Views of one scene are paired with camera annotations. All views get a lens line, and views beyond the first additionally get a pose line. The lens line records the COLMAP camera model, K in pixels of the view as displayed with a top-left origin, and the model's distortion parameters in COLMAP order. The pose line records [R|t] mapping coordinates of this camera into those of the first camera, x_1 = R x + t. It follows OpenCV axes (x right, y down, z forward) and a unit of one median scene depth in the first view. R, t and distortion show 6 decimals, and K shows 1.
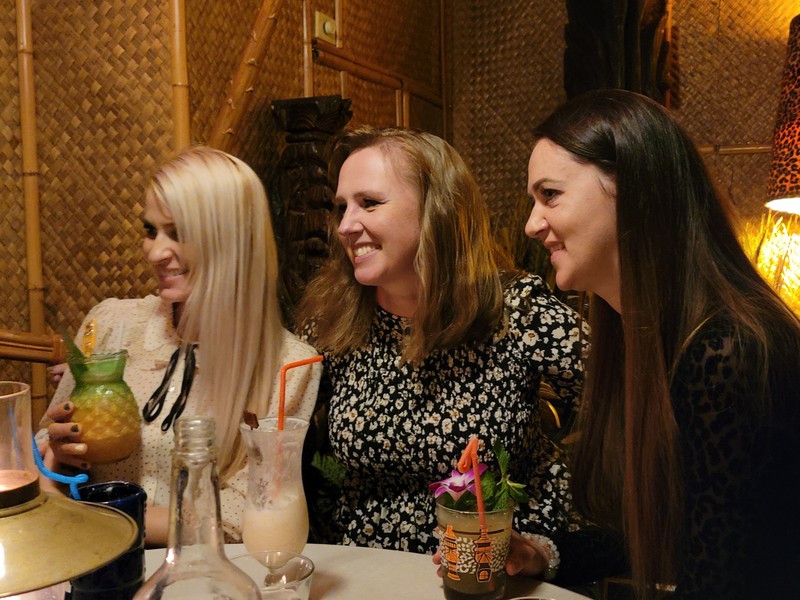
lens RADIAL K [[849.9, 0, 403.3], [0, 849.9, 297.5], [0, 0, 1]] dist [0.008298, 0.000000]
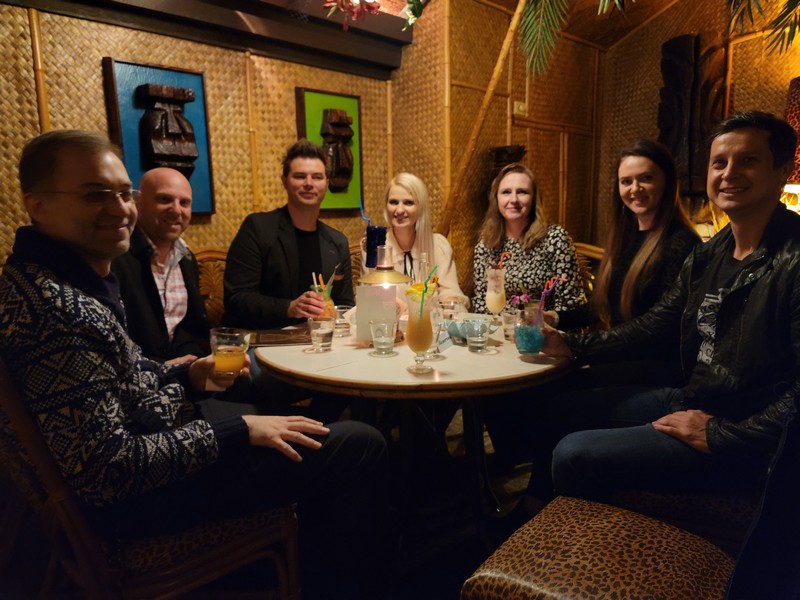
lens RADIAL K [[571.4, 0, 406.8], [0, 571.4, 313.0], [0, 0, 1]] dist [0.008894, -0.015611]
pose [[0.931477, 0.059741, -0.358861, 0.228385], [-0.018452, 0.992913, 0.117400, 0.031174], [0.363332, -0.102733, 0.925978, -0.568282]]
